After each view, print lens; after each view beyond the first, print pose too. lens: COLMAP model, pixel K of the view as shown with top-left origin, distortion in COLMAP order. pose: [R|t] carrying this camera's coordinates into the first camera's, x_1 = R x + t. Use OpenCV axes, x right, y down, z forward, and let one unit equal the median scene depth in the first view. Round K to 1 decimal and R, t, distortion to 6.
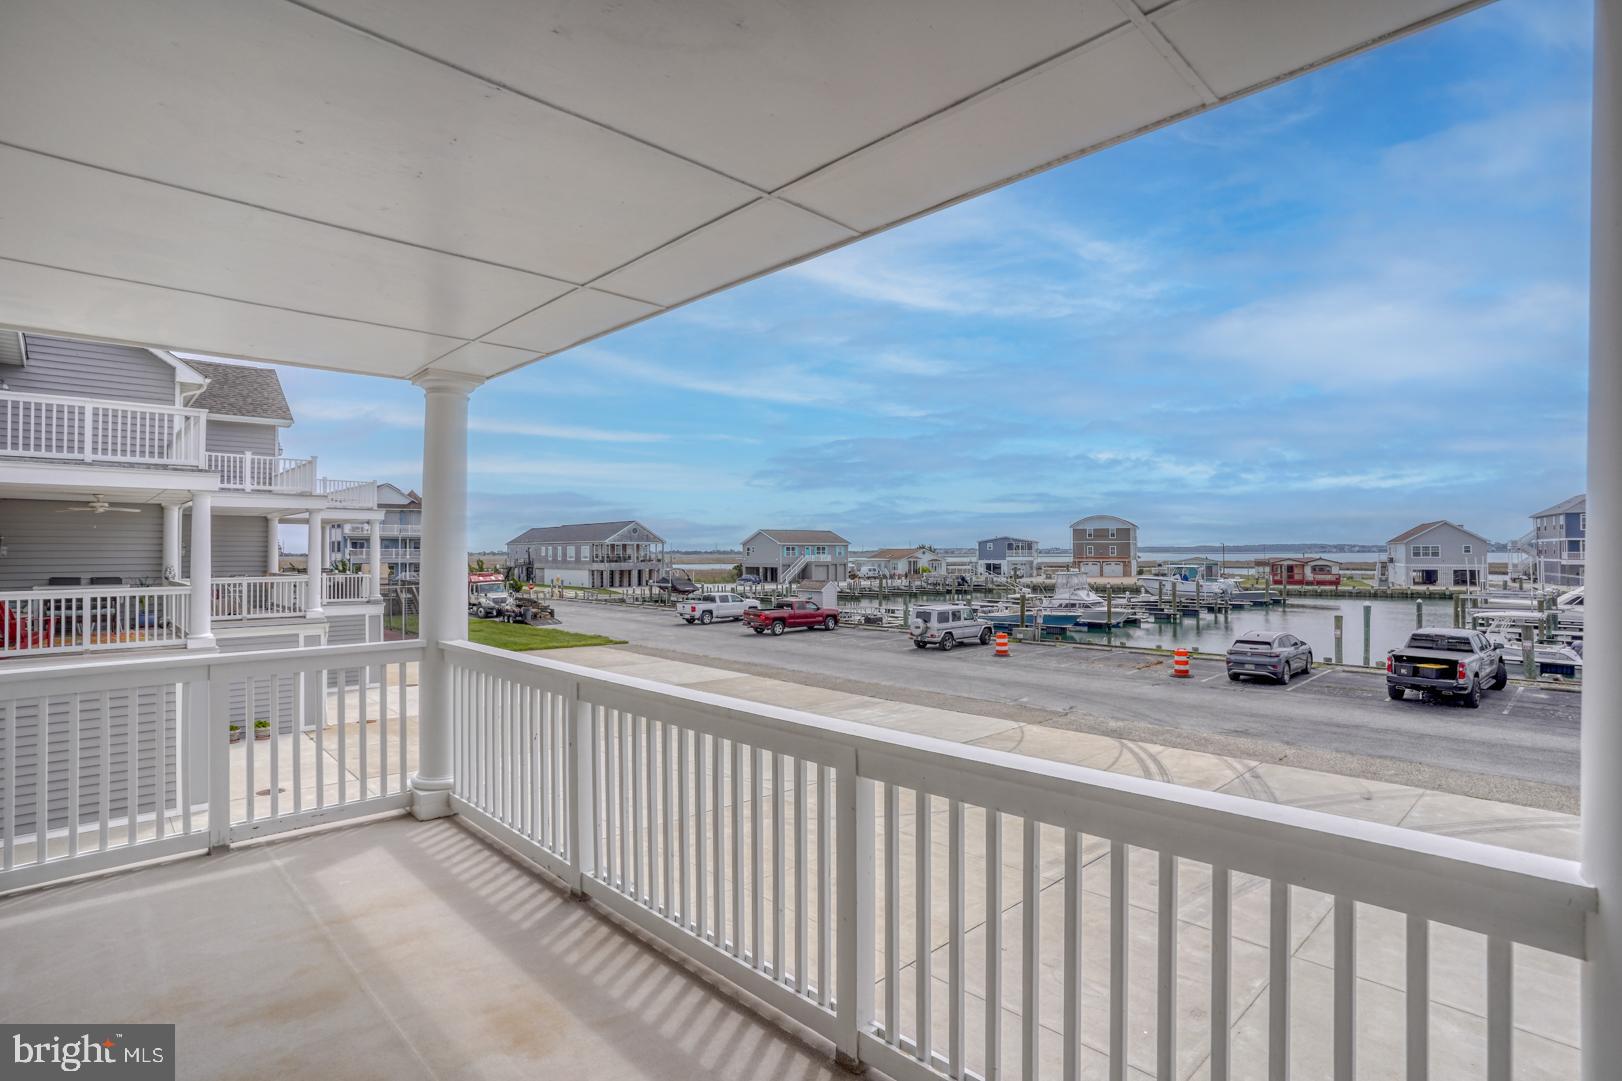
lens RADIAL K [[806.0, 0, 820.8], [0, 806.0, 538.5], [0, 0, 1]] dist [-0.082366, 0.045658]
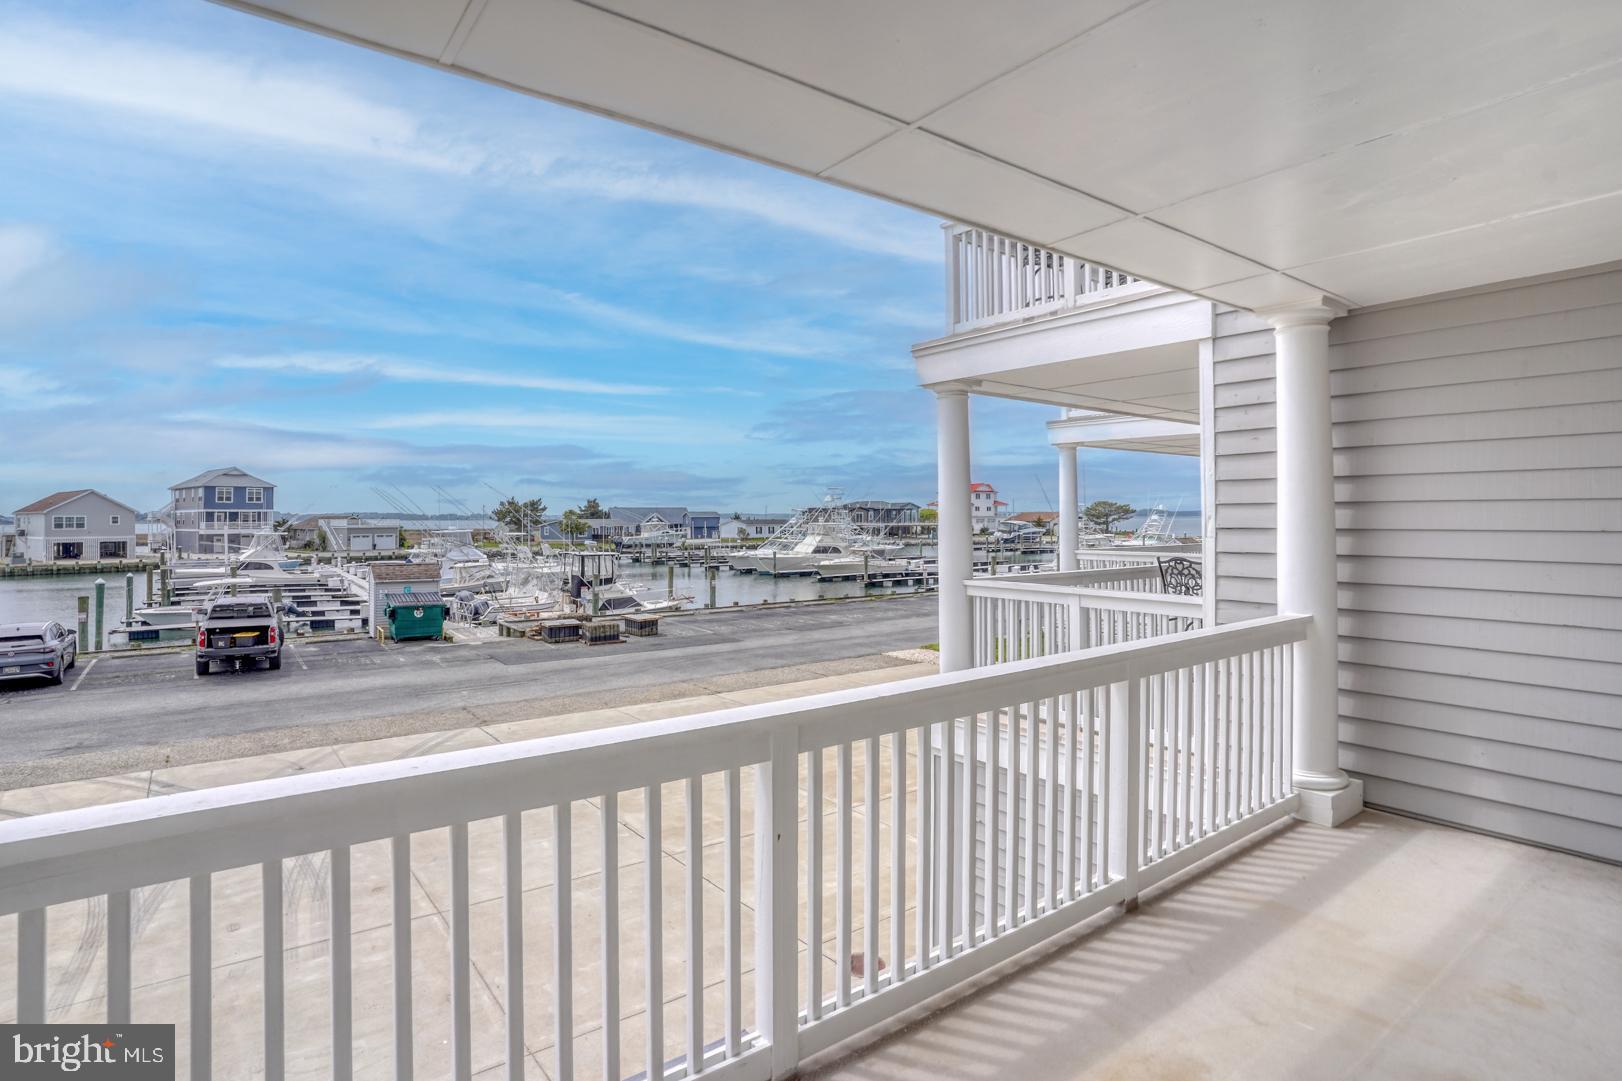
lens RADIAL K [[836.1, 0, 800.7], [0, 836.1, 515.3], [0, 0, 1]] dist [-0.089903, 0.040108]
pose [[0.142528, 0.001628, 0.989789, -0.109508], [-0.009086, 0.999959, -0.000336, 0.002698], [-0.989749, -0.008945, 0.142537, 0.108512]]
